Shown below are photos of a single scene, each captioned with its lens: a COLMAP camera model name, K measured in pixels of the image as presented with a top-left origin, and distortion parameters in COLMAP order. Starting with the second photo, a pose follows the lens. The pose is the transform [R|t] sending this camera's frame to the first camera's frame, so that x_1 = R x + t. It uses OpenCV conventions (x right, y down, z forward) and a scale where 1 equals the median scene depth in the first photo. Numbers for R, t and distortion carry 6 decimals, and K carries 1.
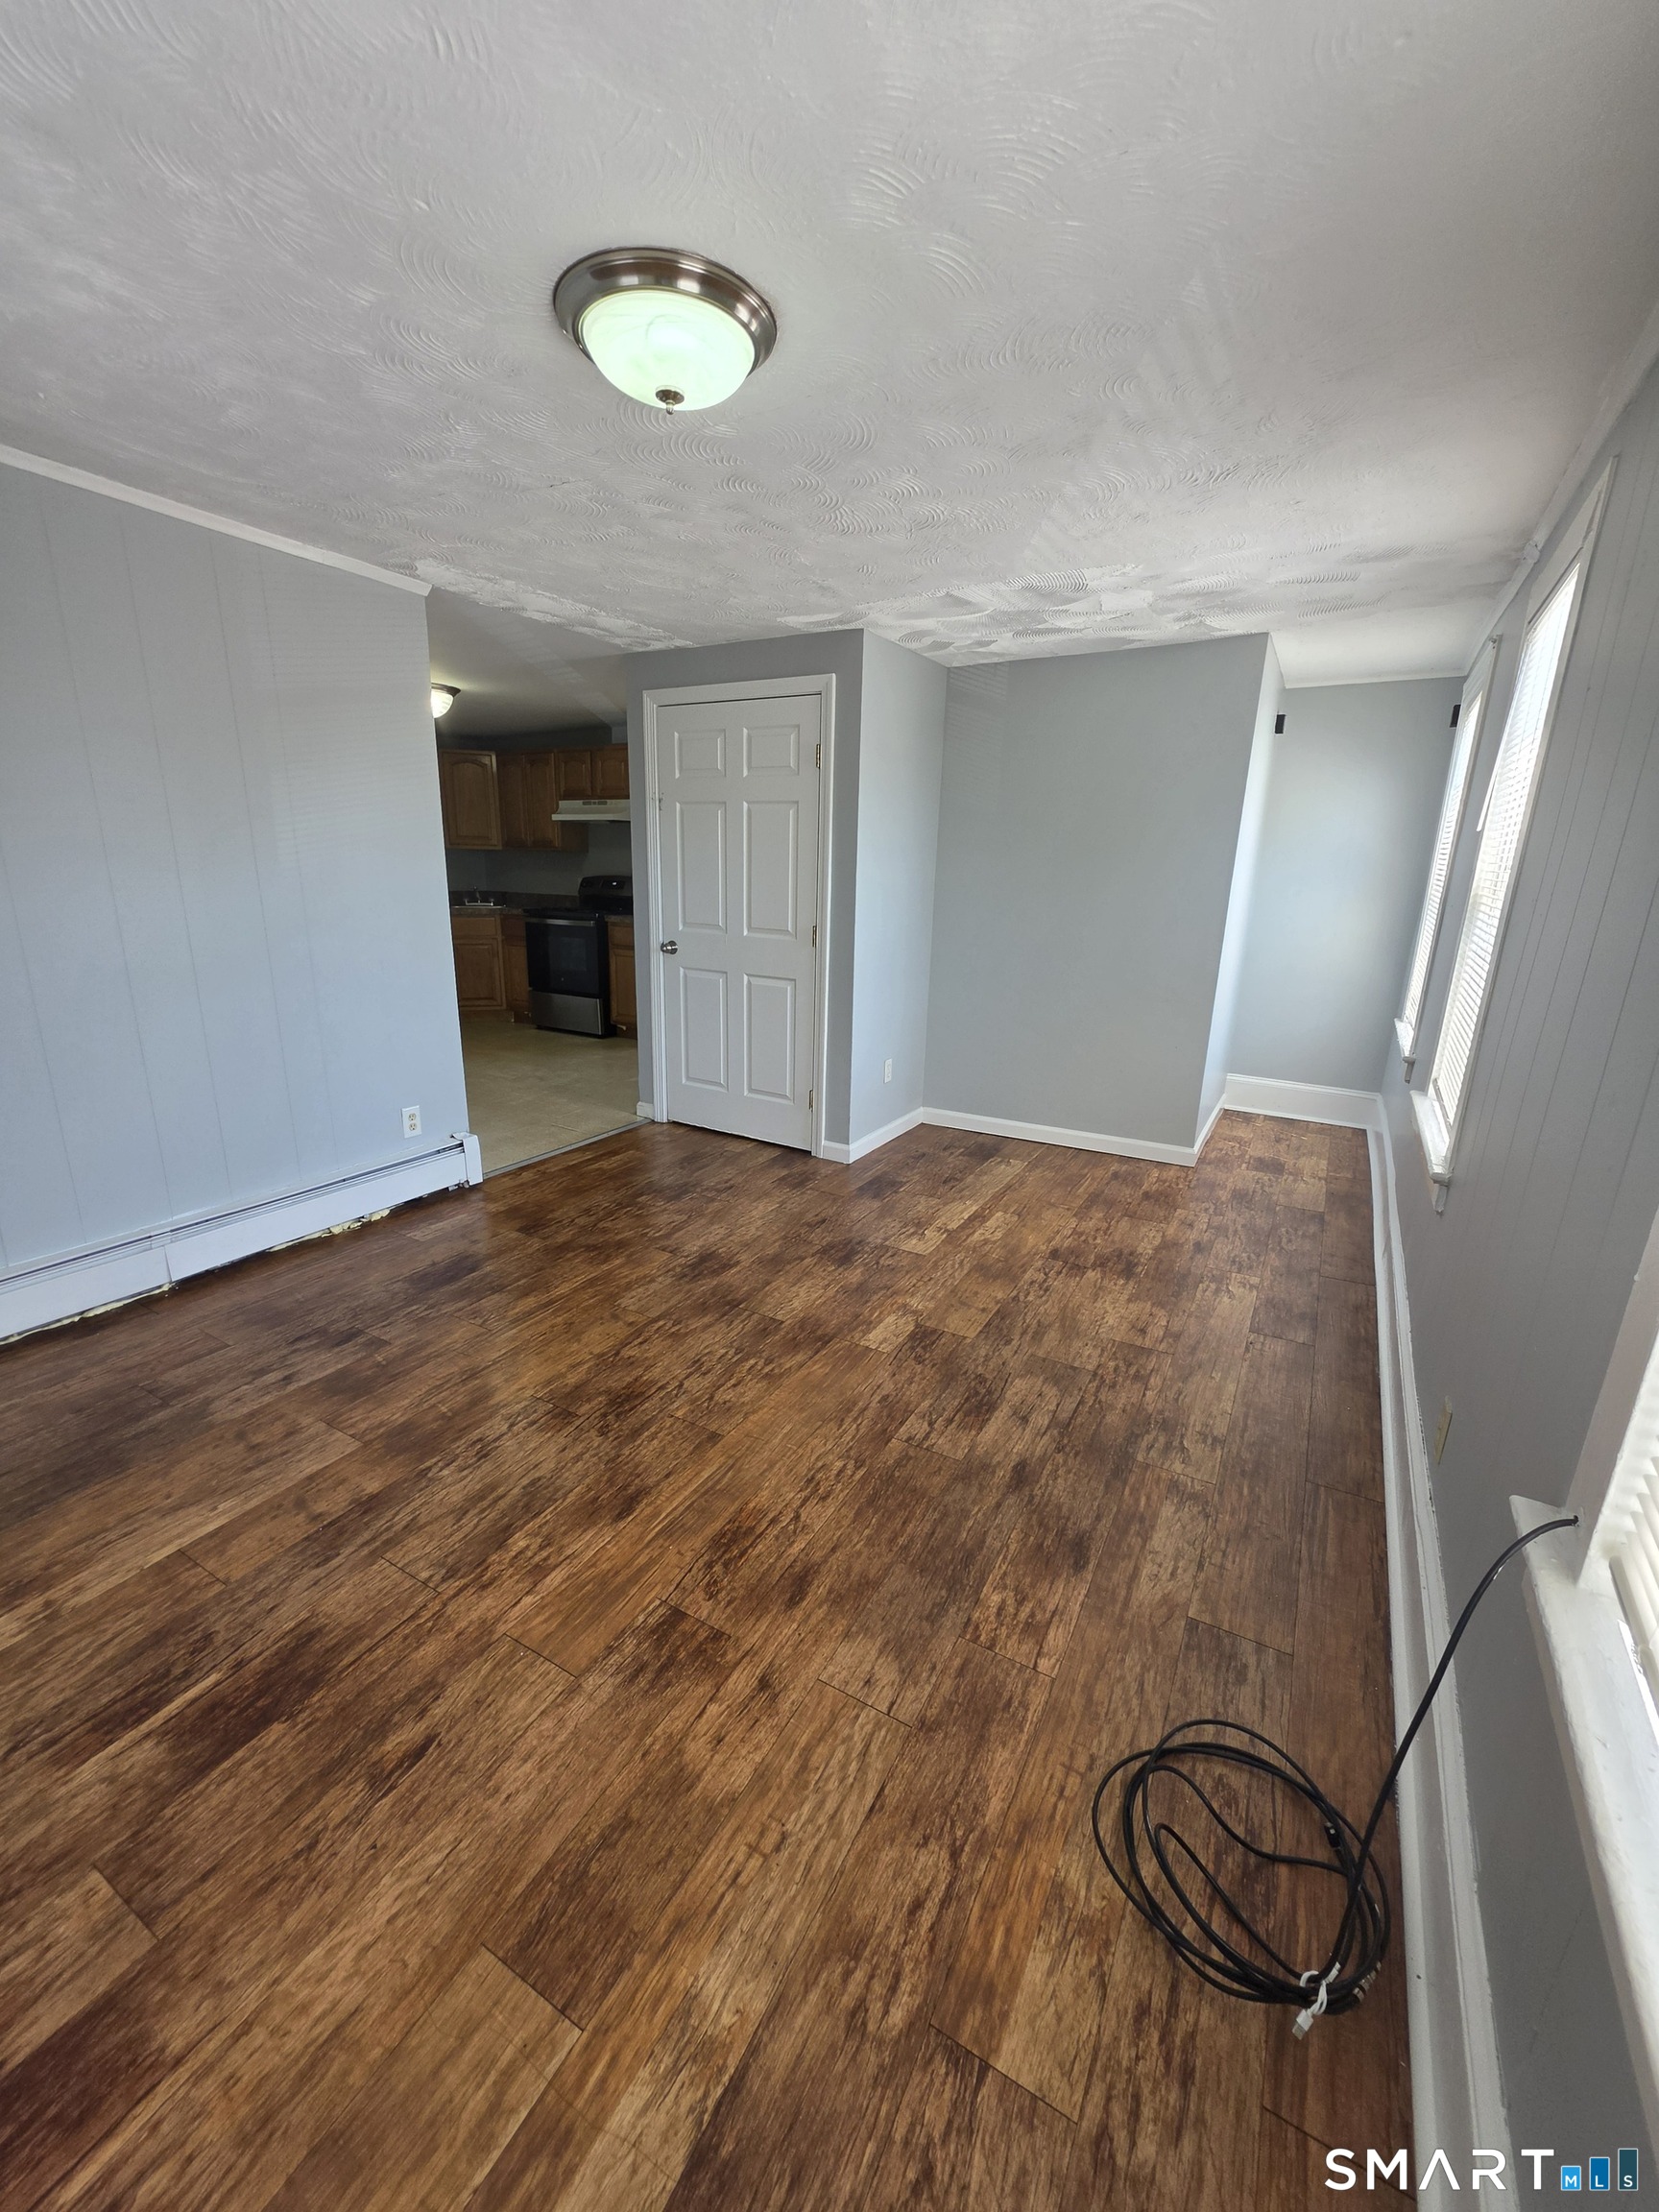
lens RADIAL K [[883.6, 0, 832.1], [0, 883.6, 1103.7], [0, 0, 1]] dist [-0.002322, 0.000482]
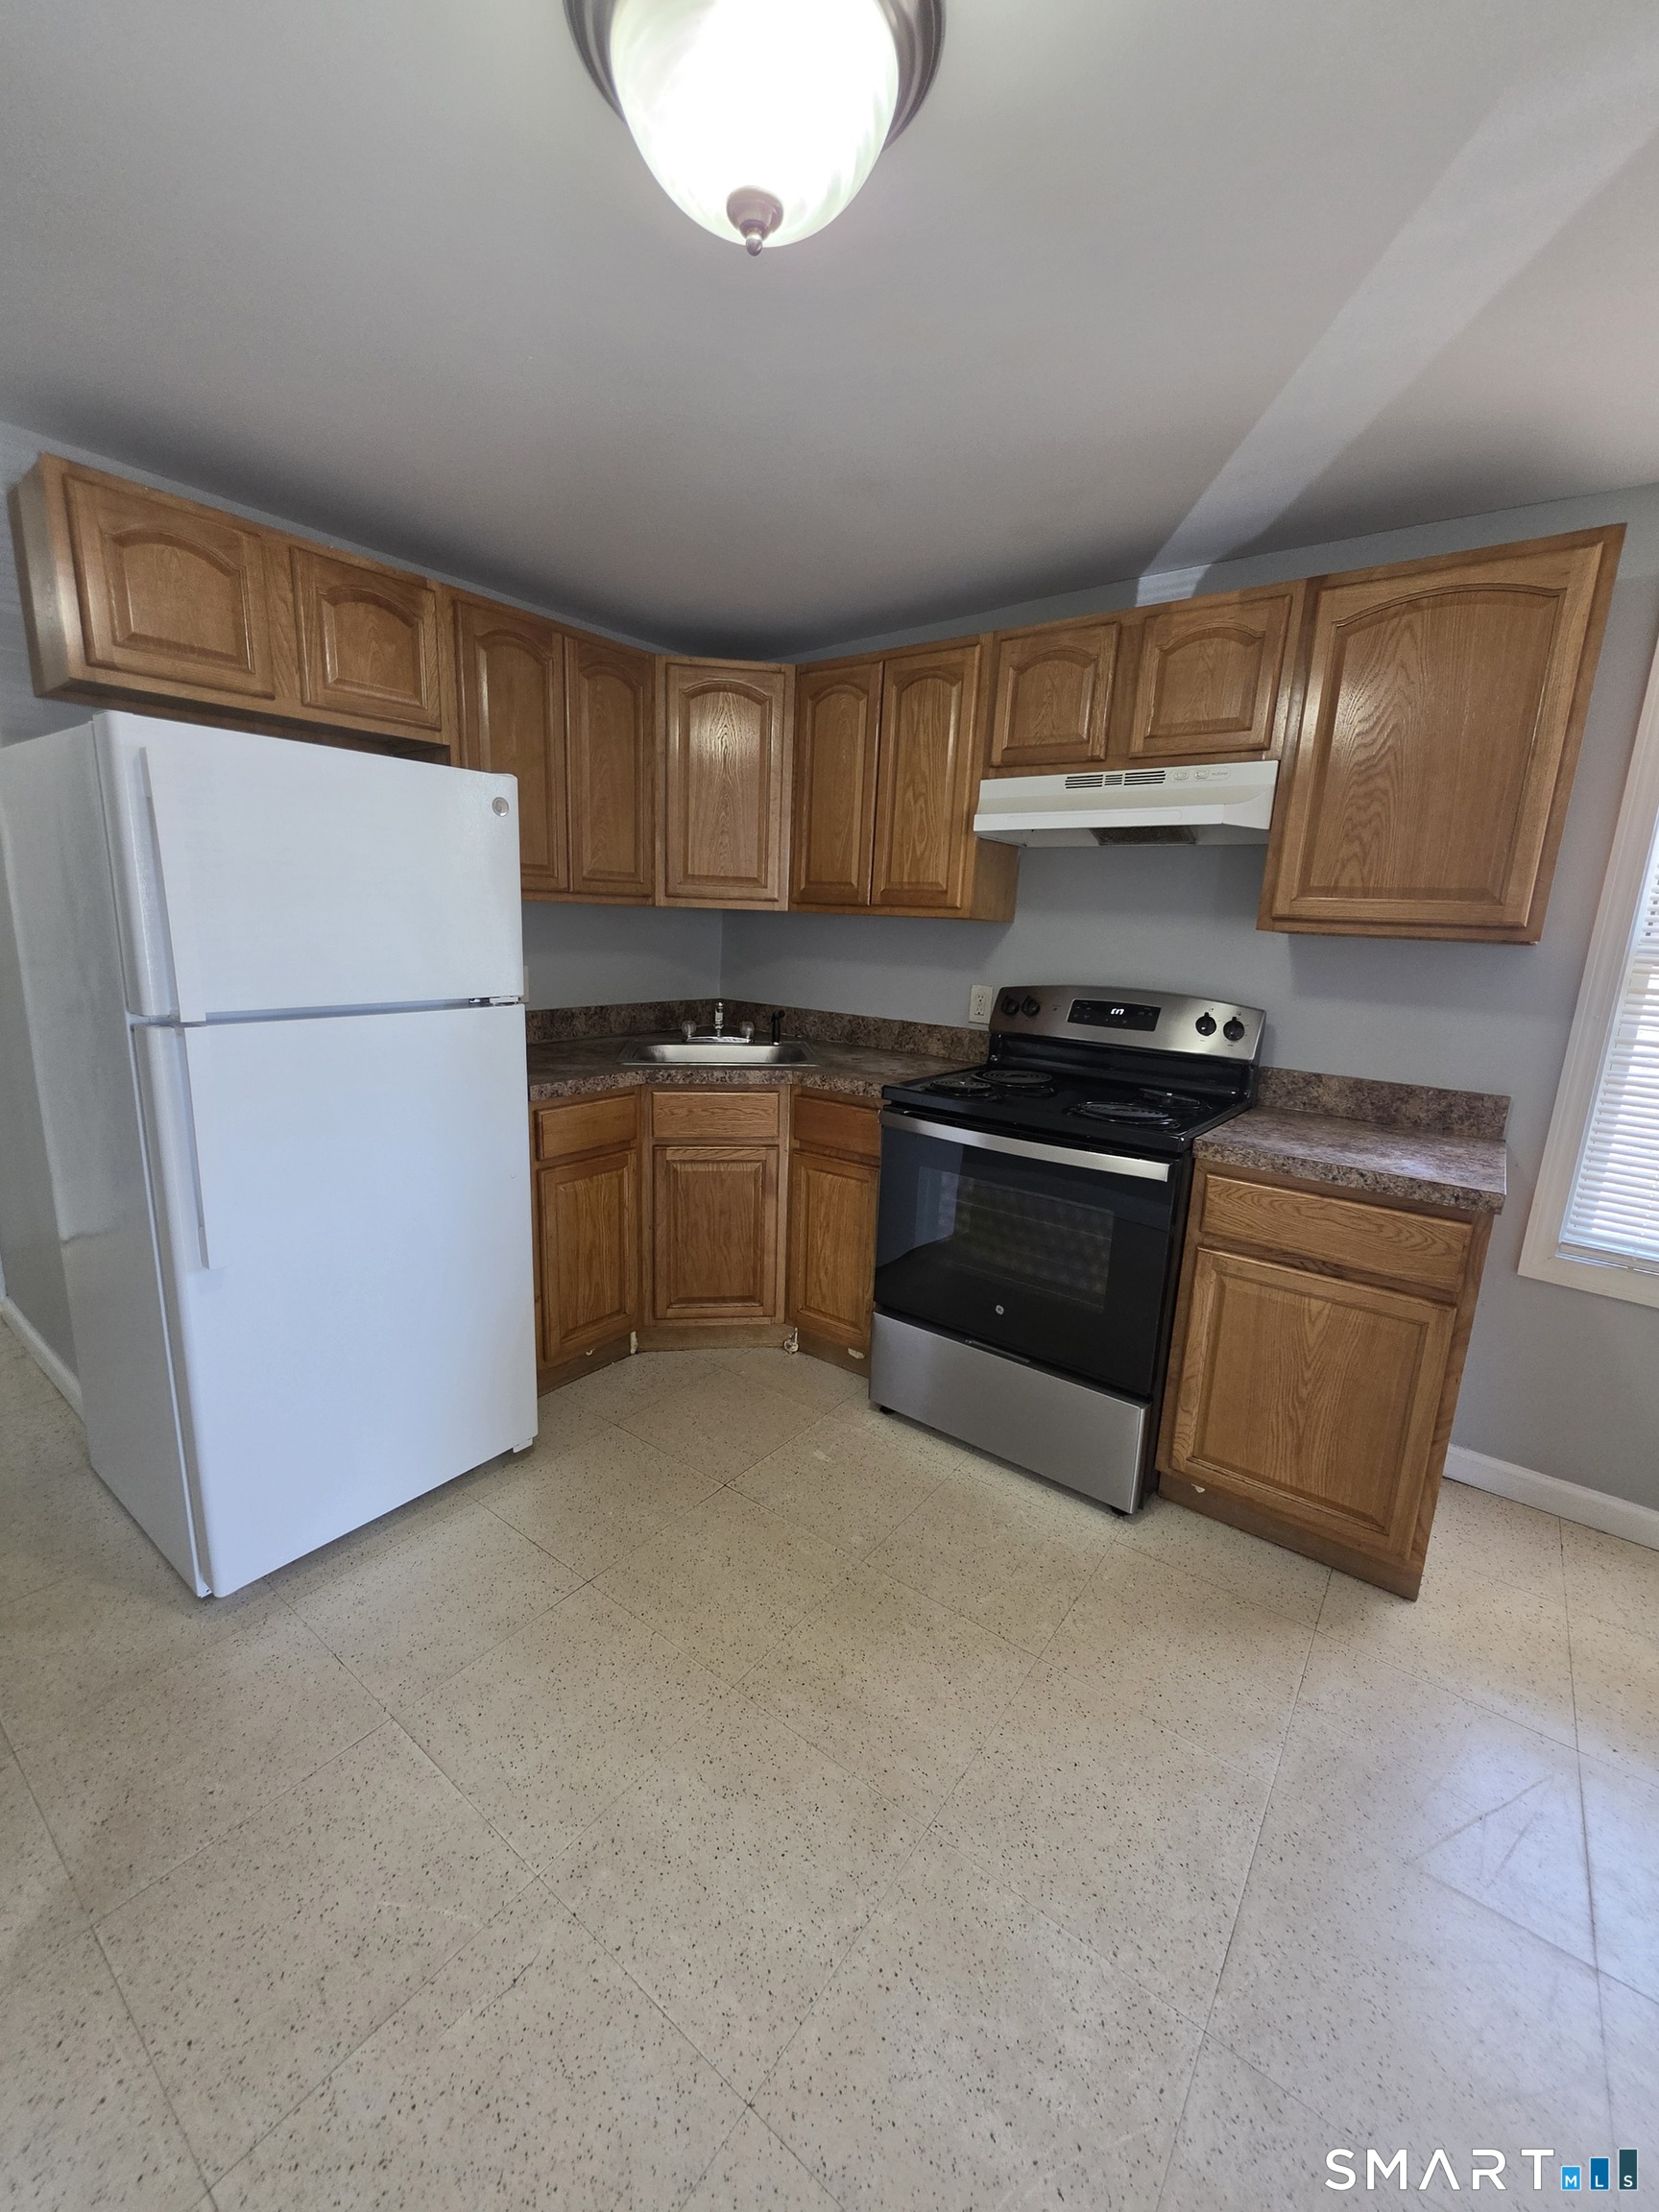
lens RADIAL K [[883.6, 0, 836.4], [0, 883.6, 1107.5], [0, 0, 1]] dist [-0.002322, 0.000482]
pose [[0.992358, 0.040711, -0.116482, -0.868014], [-0.047369, 0.997364, -0.054971, -0.510686], [0.113937, 0.060069, 0.991670, 1.754514]]
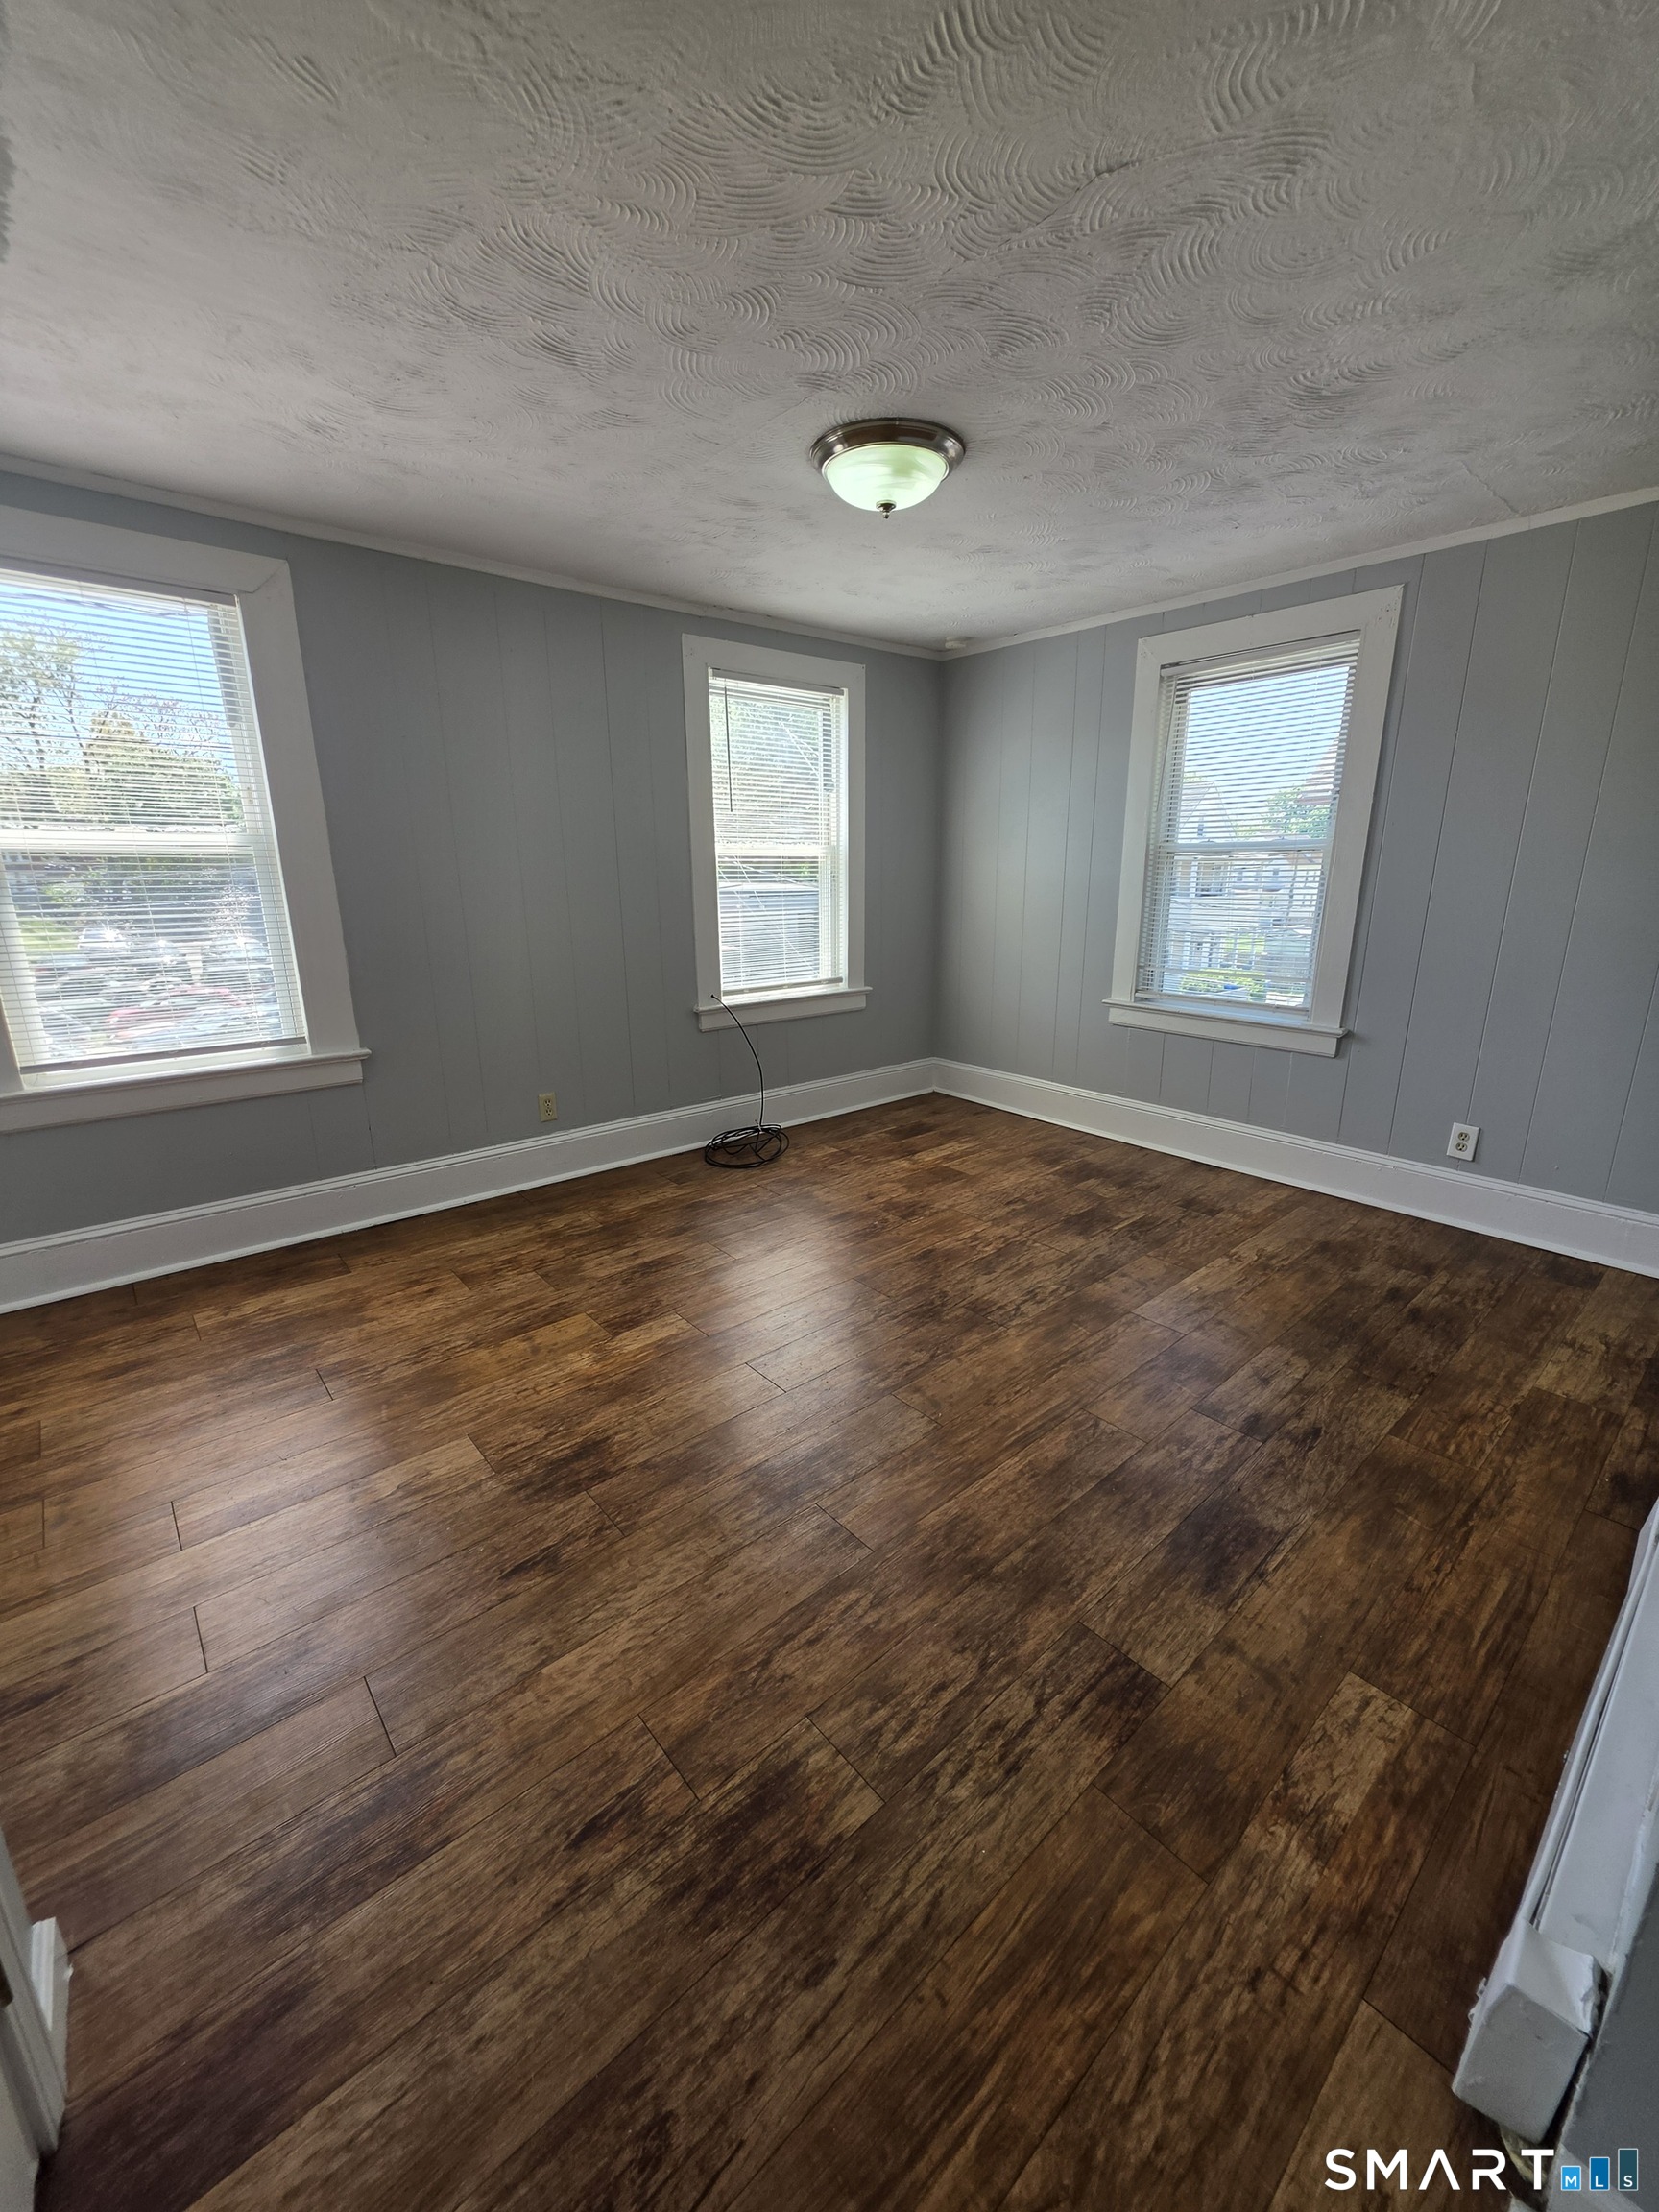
lens RADIAL K [[883.6, 0, 838.0], [0, 883.6, 1100.0], [0, 0, 1]] dist [-0.002322, 0.000482]
pose [[-0.945026, -0.108335, 0.308529, -0.407256], [0.063632, 0.864561, 0.498482, -0.435934], [-0.320745, 0.490711, -0.810139, 1.655007]]
